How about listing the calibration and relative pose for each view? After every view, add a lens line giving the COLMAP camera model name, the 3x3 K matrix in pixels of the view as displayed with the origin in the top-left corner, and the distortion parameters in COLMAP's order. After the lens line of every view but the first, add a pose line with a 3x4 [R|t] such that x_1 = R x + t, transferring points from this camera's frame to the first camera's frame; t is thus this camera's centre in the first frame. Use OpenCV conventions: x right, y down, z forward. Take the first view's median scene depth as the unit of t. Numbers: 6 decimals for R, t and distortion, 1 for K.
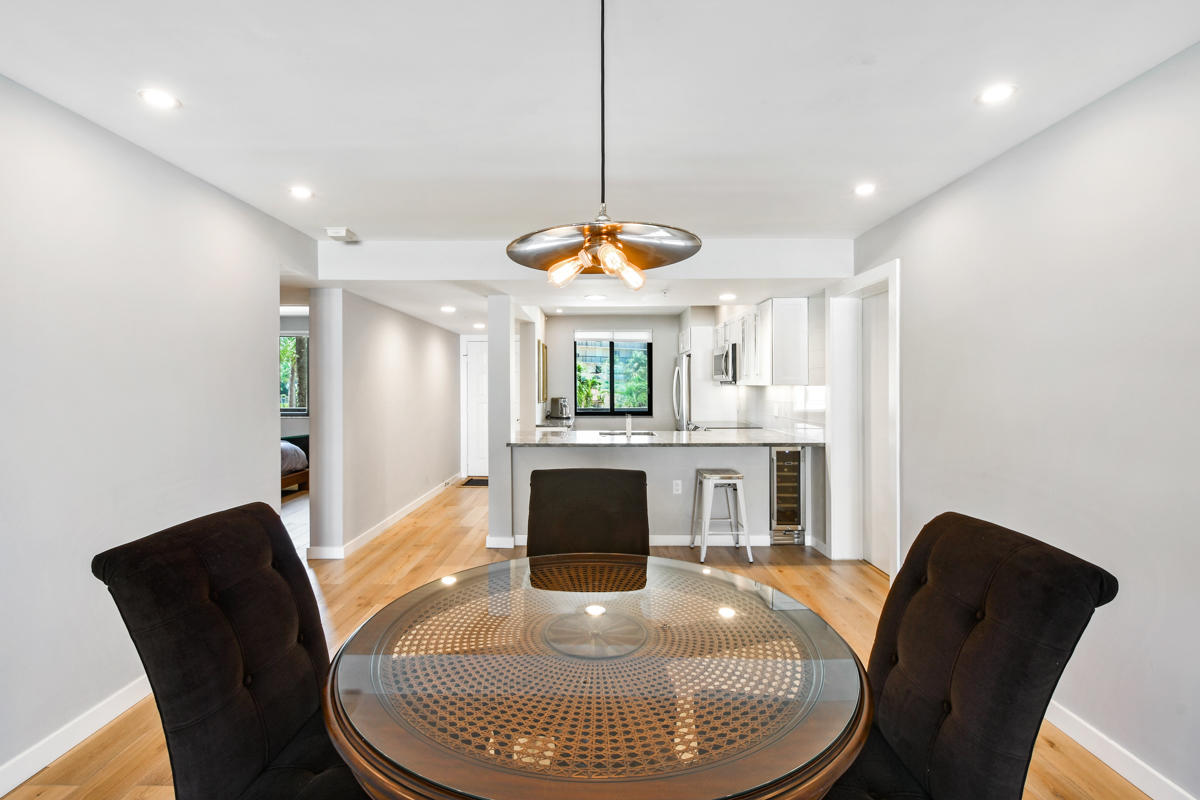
lens RADIAL K [[524.5, 0, 606.4], [0, 524.5, 389.8], [0, 0, 1]] dist [0.001083, 0.000765]
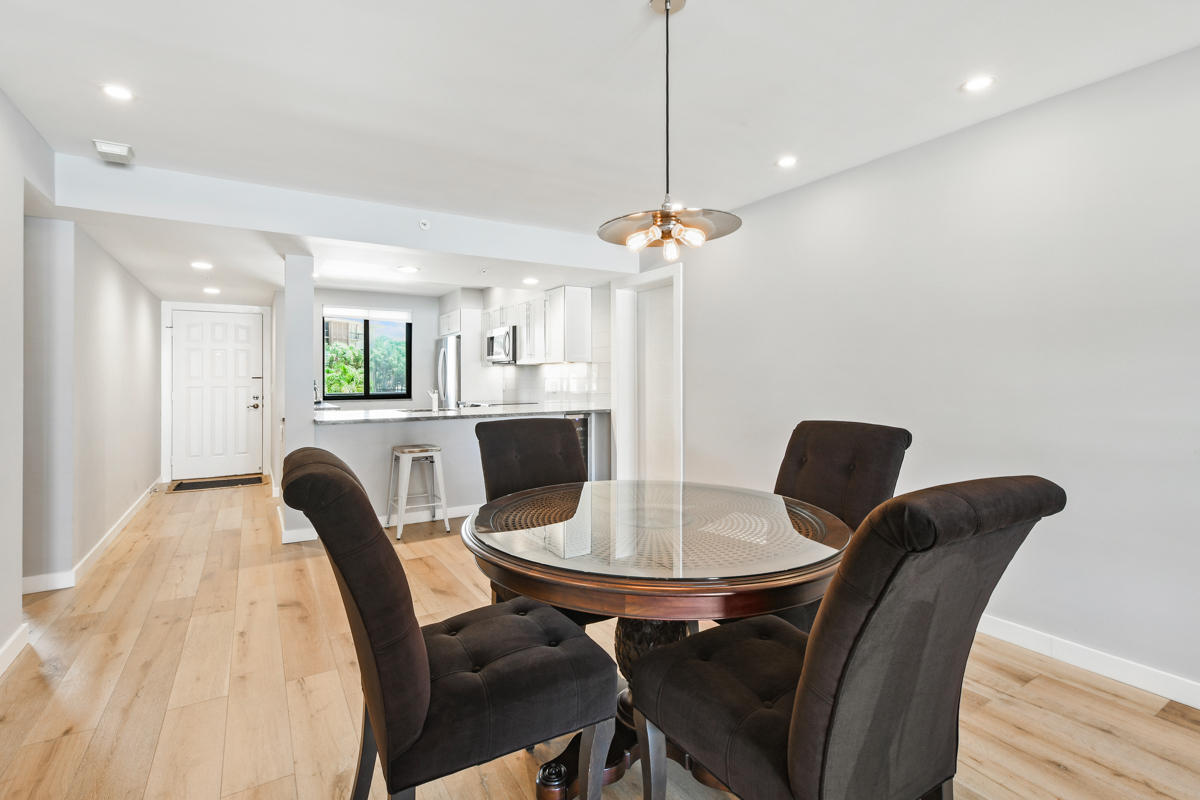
lens RADIAL K [[524.5, 0, 594.0], [0, 524.5, 378.3], [0, 0, 1]] dist [0.001083, 0.000765]
pose [[0.857327, -0.005135, 0.514746, -0.173196], [0.007441, 0.999969, -0.002417, 0.024186], [-0.514718, 0.005903, 0.857339, -0.011313]]
